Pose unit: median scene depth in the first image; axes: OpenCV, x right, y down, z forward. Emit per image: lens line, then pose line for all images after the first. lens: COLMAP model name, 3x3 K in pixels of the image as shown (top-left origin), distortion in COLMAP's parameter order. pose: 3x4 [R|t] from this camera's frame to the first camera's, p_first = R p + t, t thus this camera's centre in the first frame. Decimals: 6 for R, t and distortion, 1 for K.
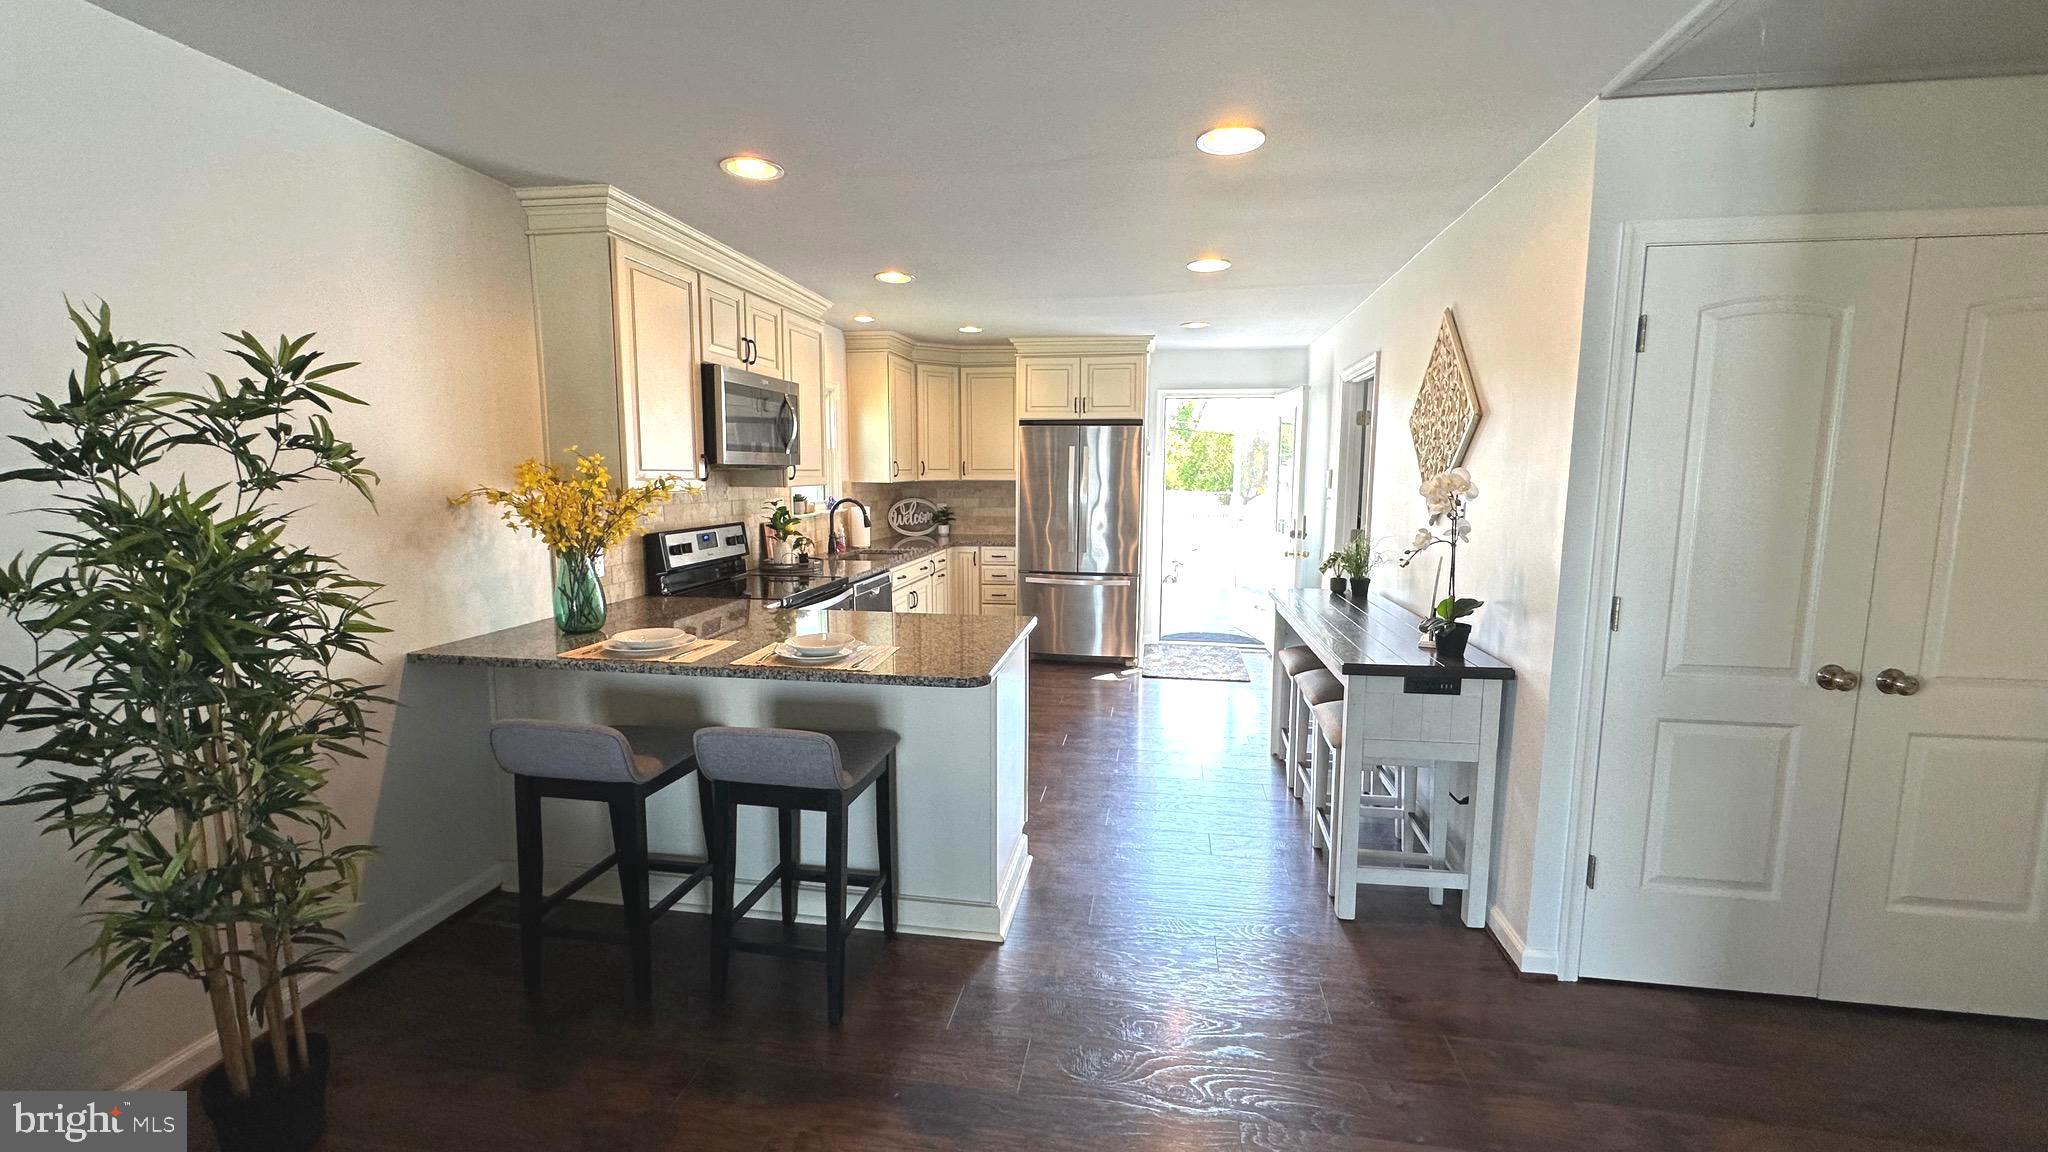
lens RADIAL K [[820.7, 0, 1025.1], [0, 820.7, 575.5], [0, 0, 1]] dist [-0.005409, 0.000782]
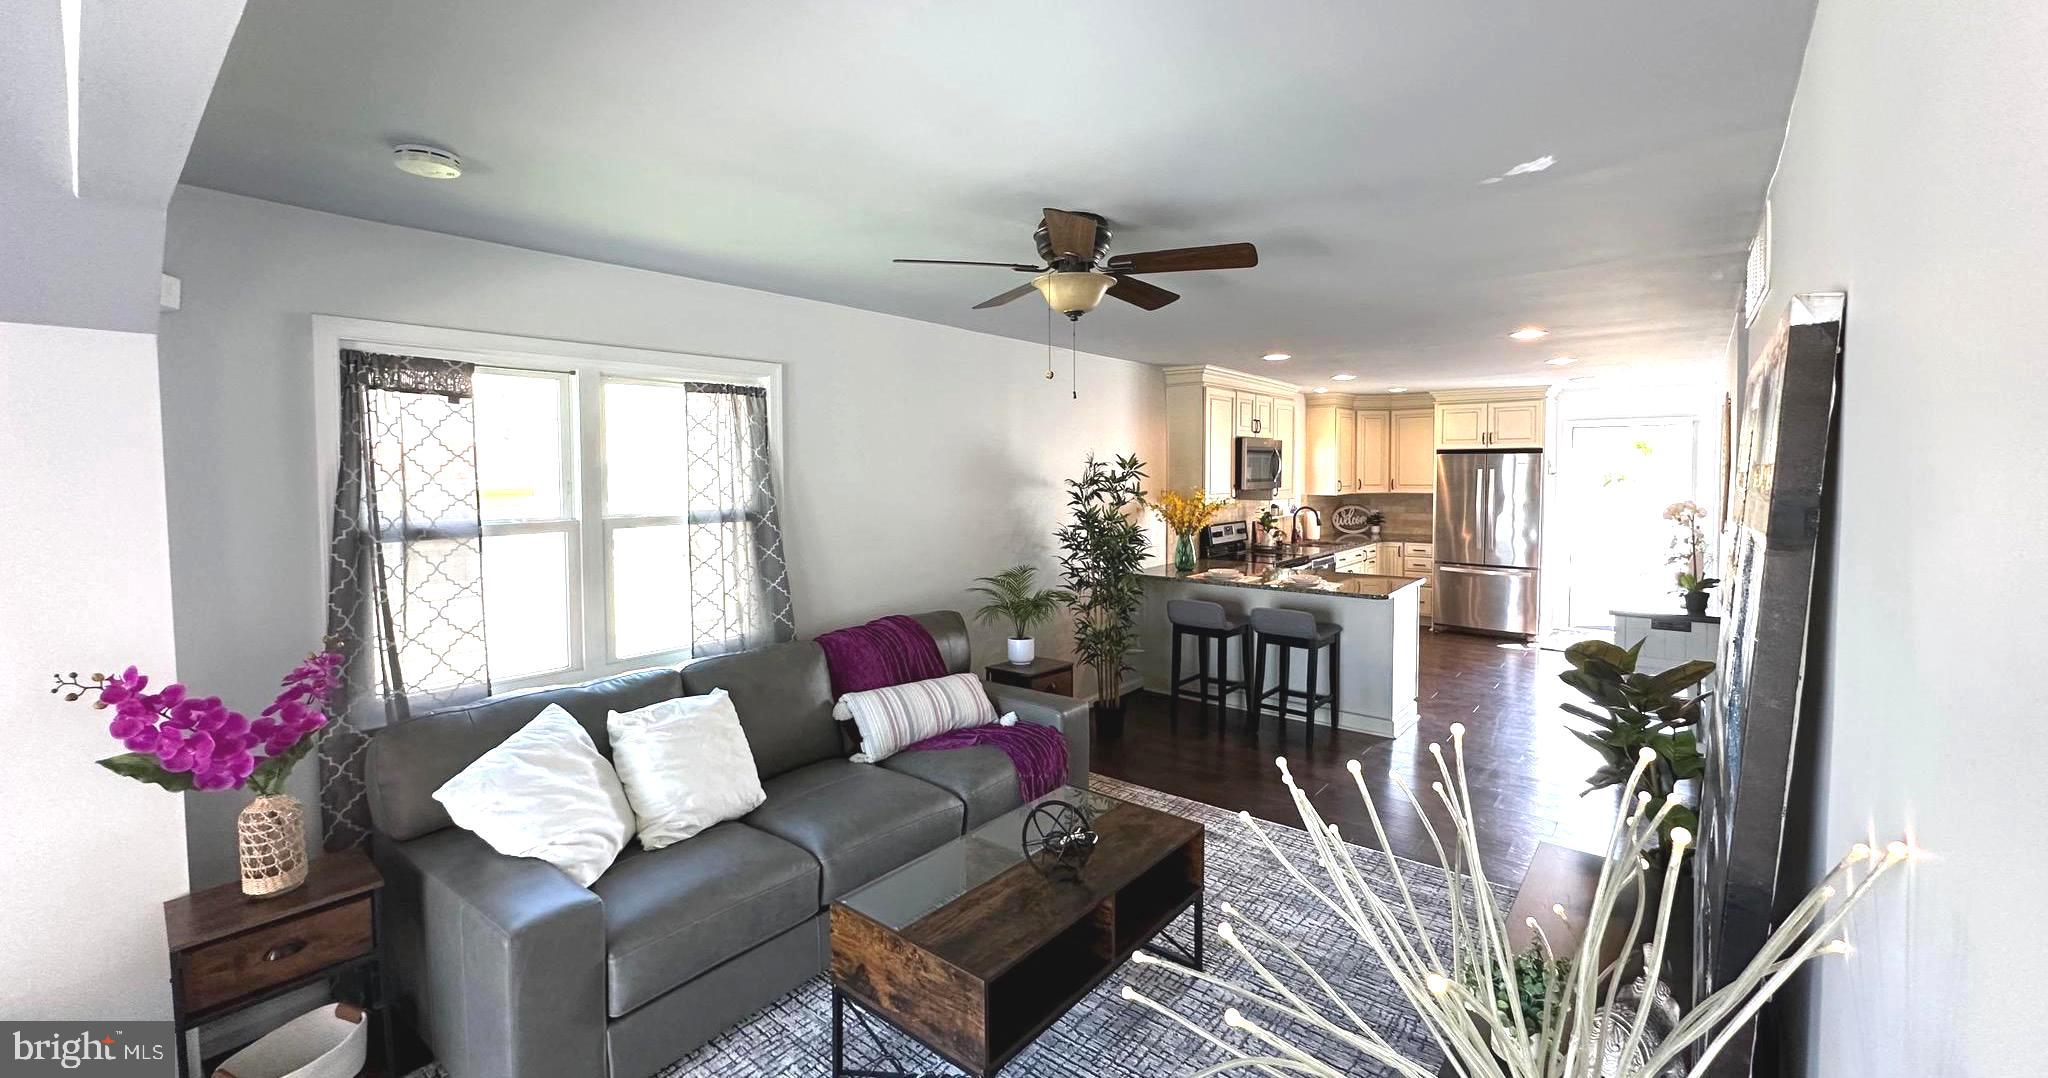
lens RADIAL K [[819.6, 0, 1021.1], [0, 819.6, 500.9], [0, 0, 1]] dist [-0.003555, -0.000339]
pose [[0.869015, 0.011560, -0.494650, 0.099446], [-0.055343, 0.995724, -0.073959, 0.048872], [0.491680, 0.091647, 0.865940, -0.754102]]
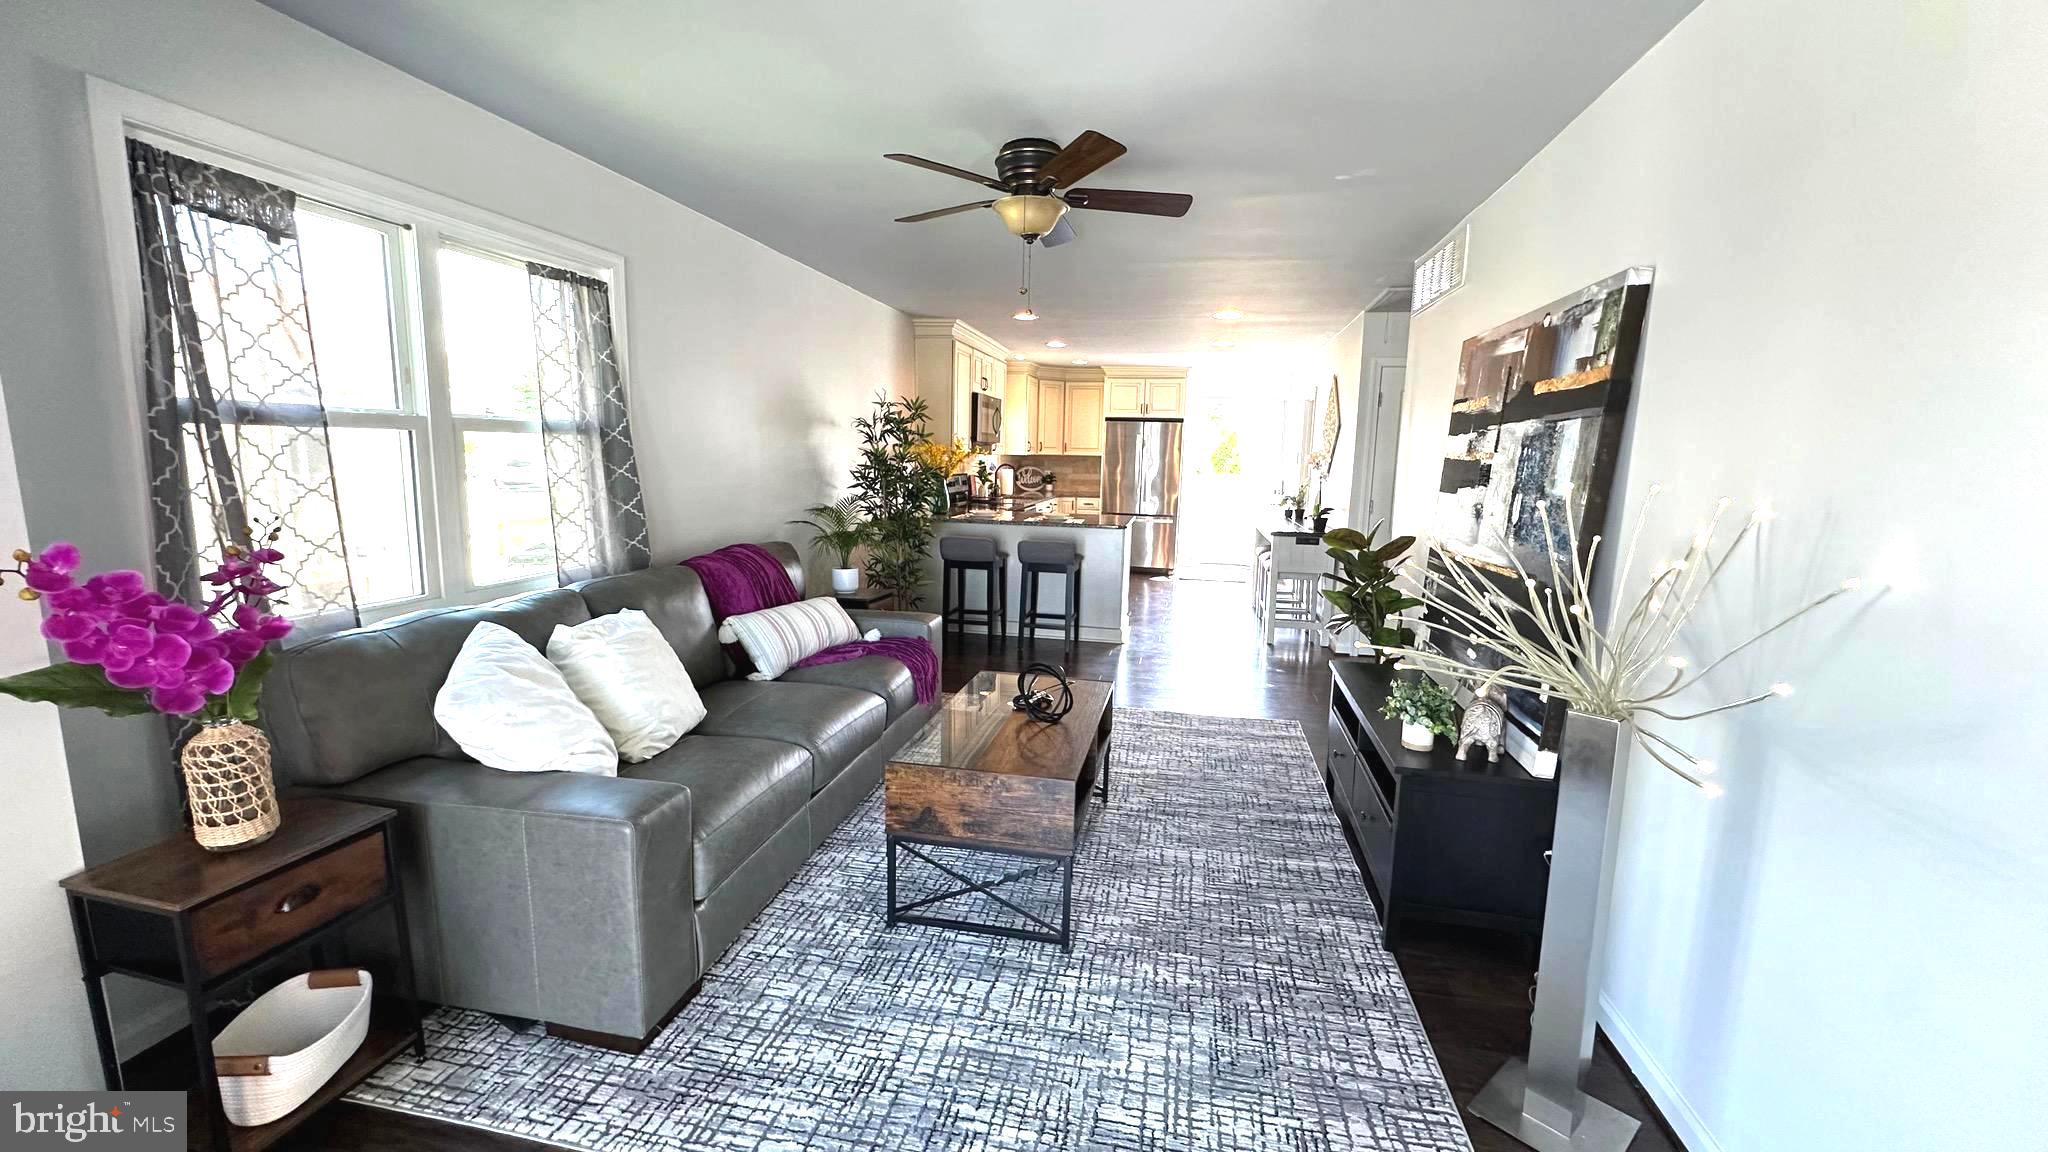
lens RADIAL K [[820.7, 0, 1021.5], [0, 820.7, 573.5], [0, 0, 1]] dist [-0.005409, 0.000782]
pose [[0.999023, 0.025506, -0.036103, -0.156539], [-0.024815, 0.999503, 0.019464, 0.129054], [0.036581, -0.018549, 0.999159, -0.902041]]
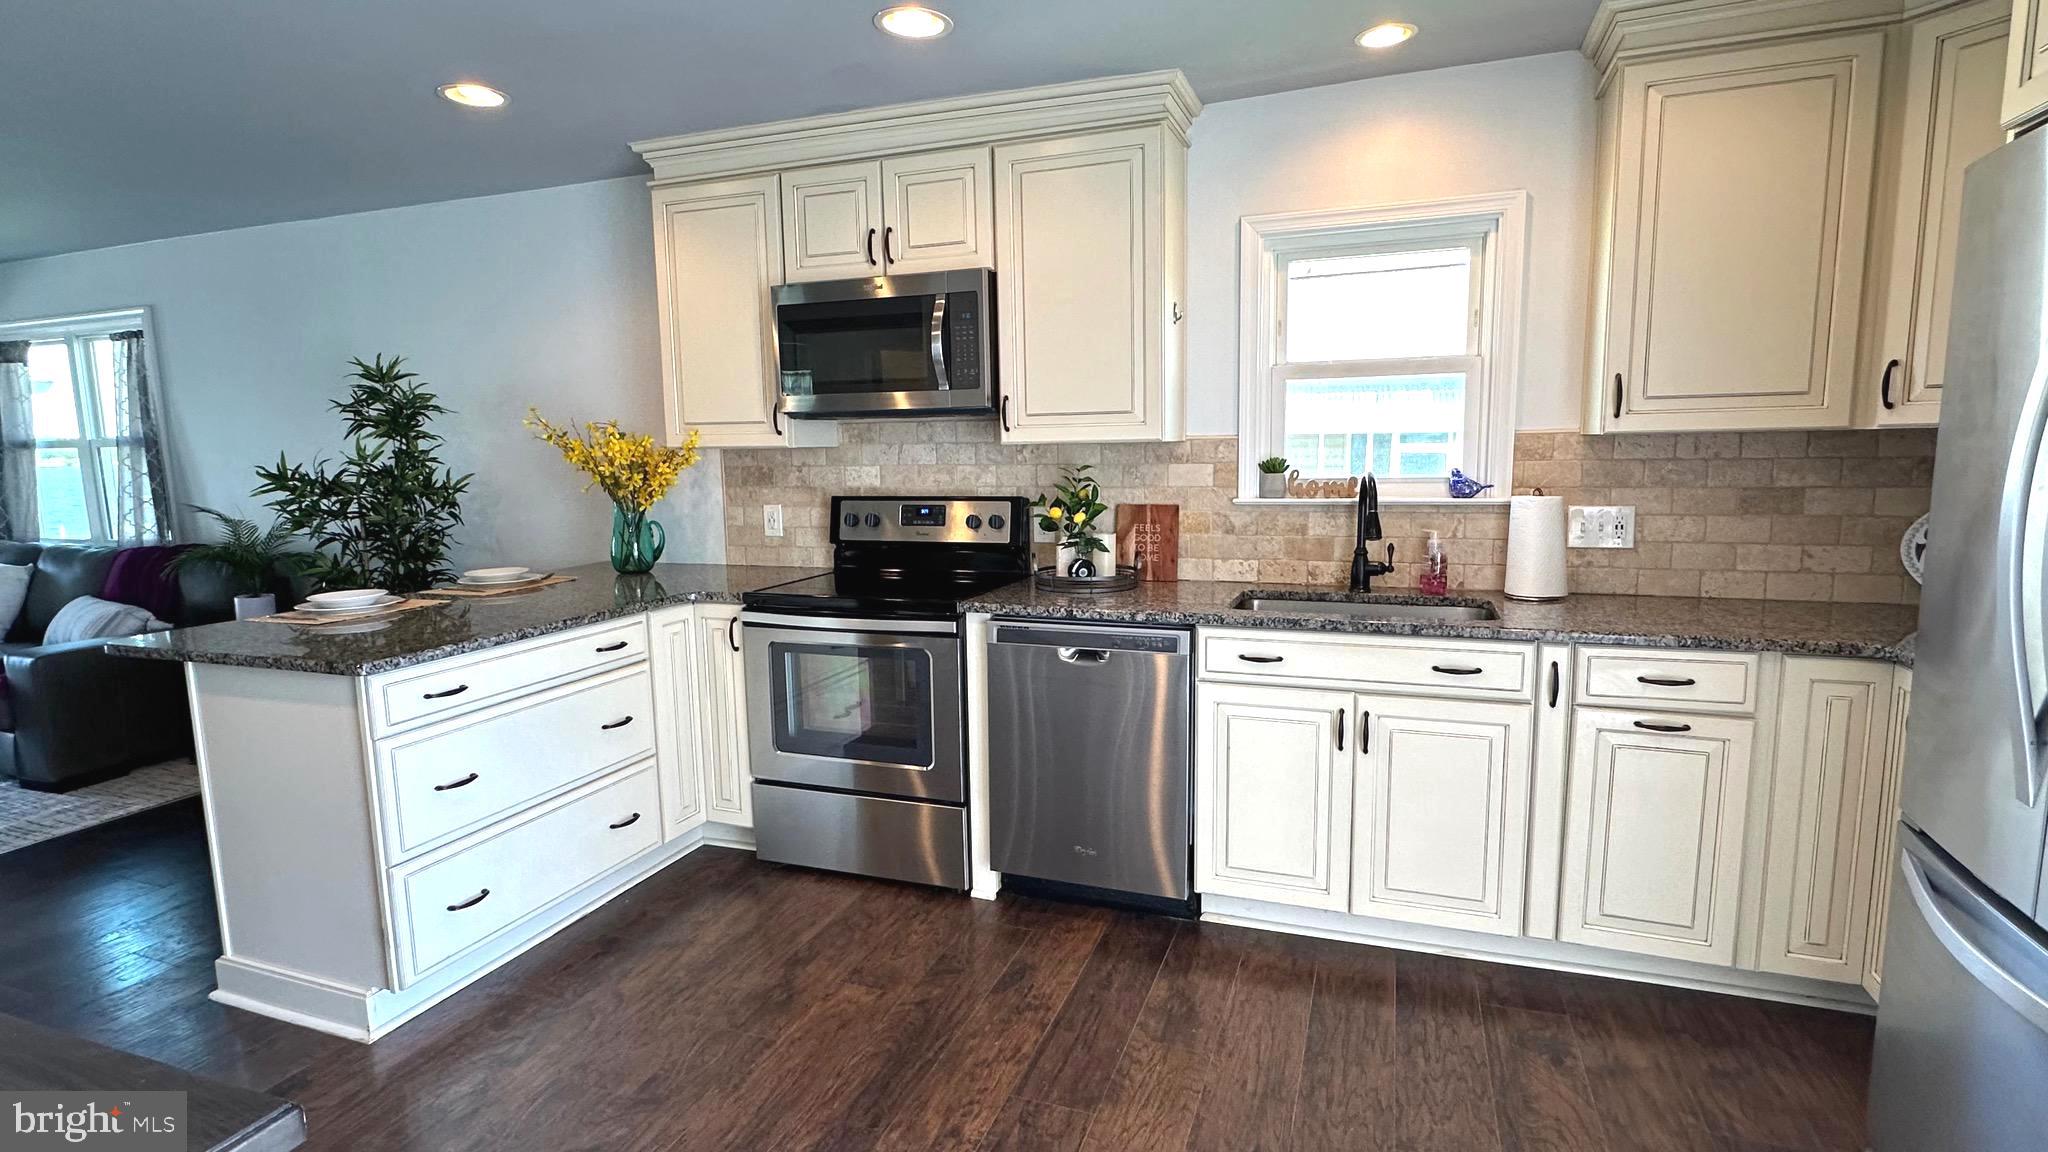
lens RADIAL K [[992.1, 0, 1023.8], [0, 992.1, 578.7], [0, 0, 1]] dist [-0.006213, -0.000062]
pose [[-0.186035, 0.131111, -0.973756, 0.460303], [-0.110877, 0.981925, 0.153394, -0.130006], [0.976267, 0.136504, -0.168135, 1.210713]]
